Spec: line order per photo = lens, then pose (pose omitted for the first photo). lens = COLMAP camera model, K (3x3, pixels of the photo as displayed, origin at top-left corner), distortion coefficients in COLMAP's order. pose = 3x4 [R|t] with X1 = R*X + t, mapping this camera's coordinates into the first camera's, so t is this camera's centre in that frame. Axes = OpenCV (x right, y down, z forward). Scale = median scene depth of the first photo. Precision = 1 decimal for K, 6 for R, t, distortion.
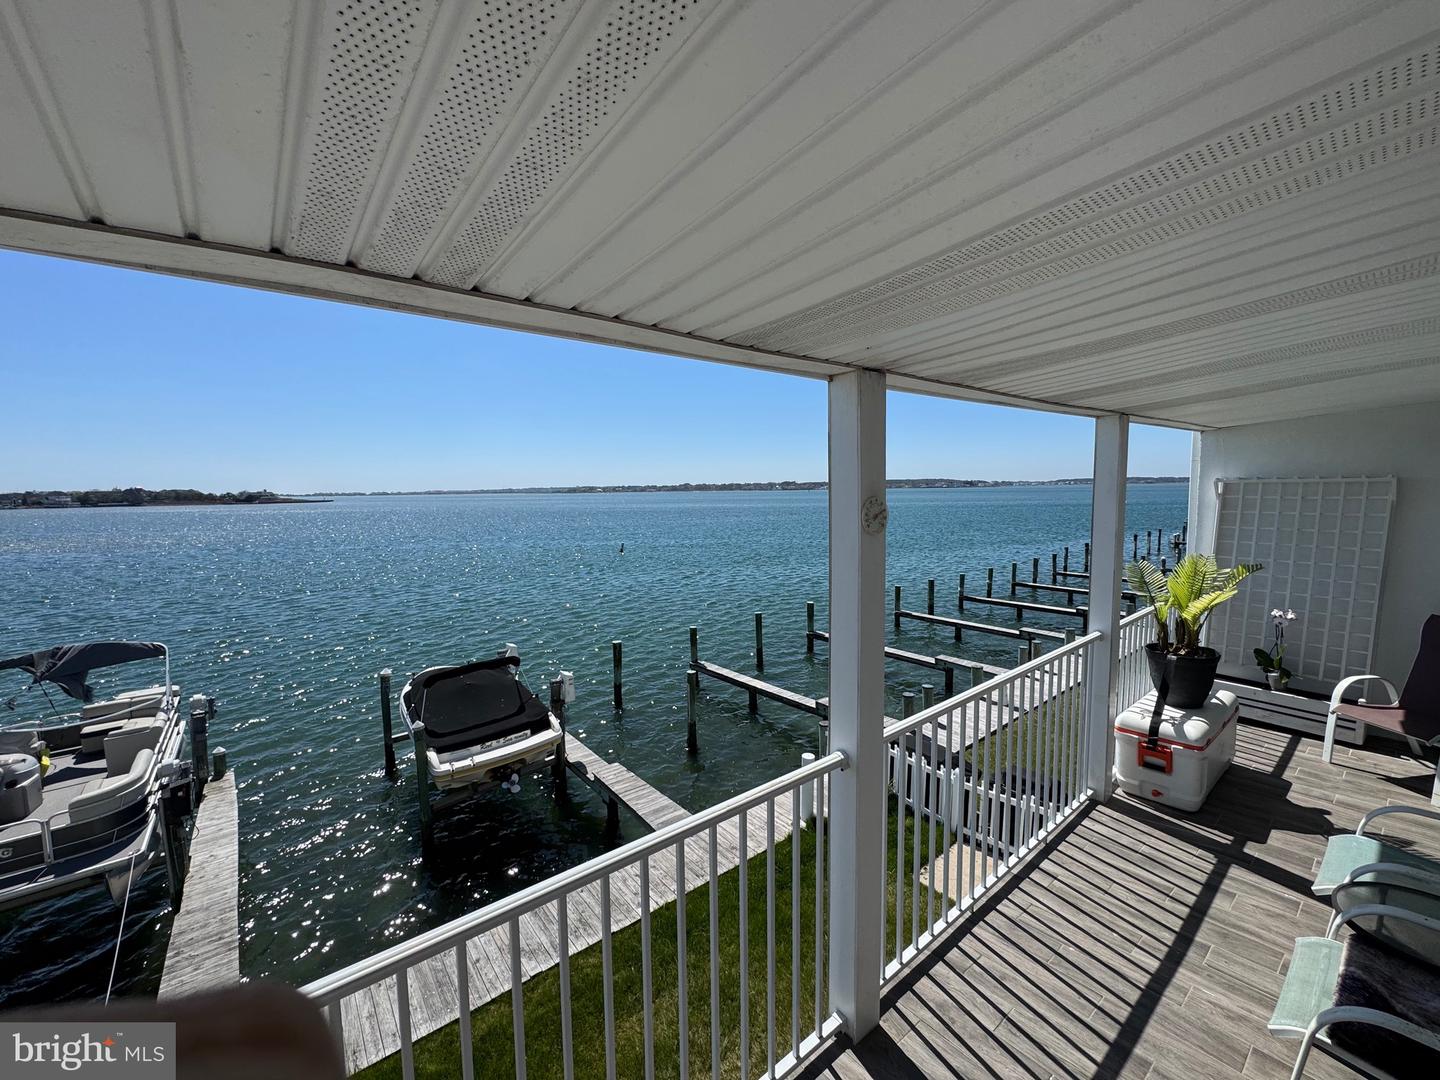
lens RADIAL K [[575.6, 0, 720.0], [0, 575.6, 540.0], [0, 0, 1]] dist [-0.002541, 0.000504]
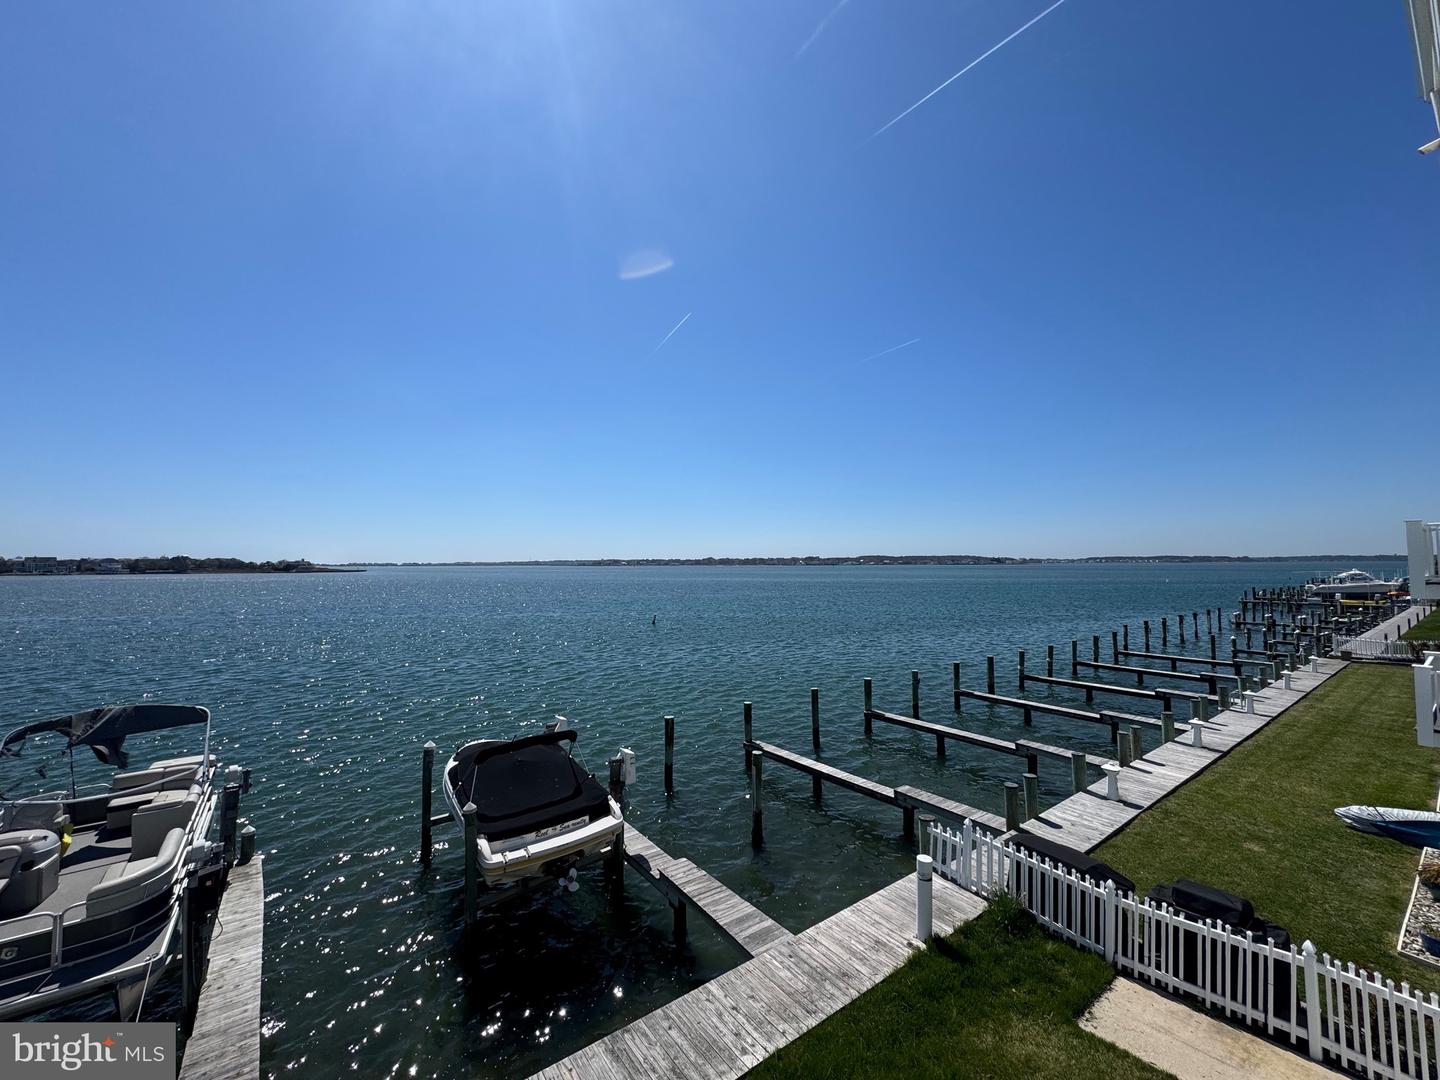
lens RADIAL K [[575.6, 0, 720.0], [0, 575.6, 540.0], [0, 0, 1]] dist [-0.002541, 0.000504]
pose [[0.999168, 0.008770, -0.039827, -0.101957], [-0.013828, 0.991607, -0.128549, 0.019163], [0.038365, 0.128992, 0.990903, 0.073729]]
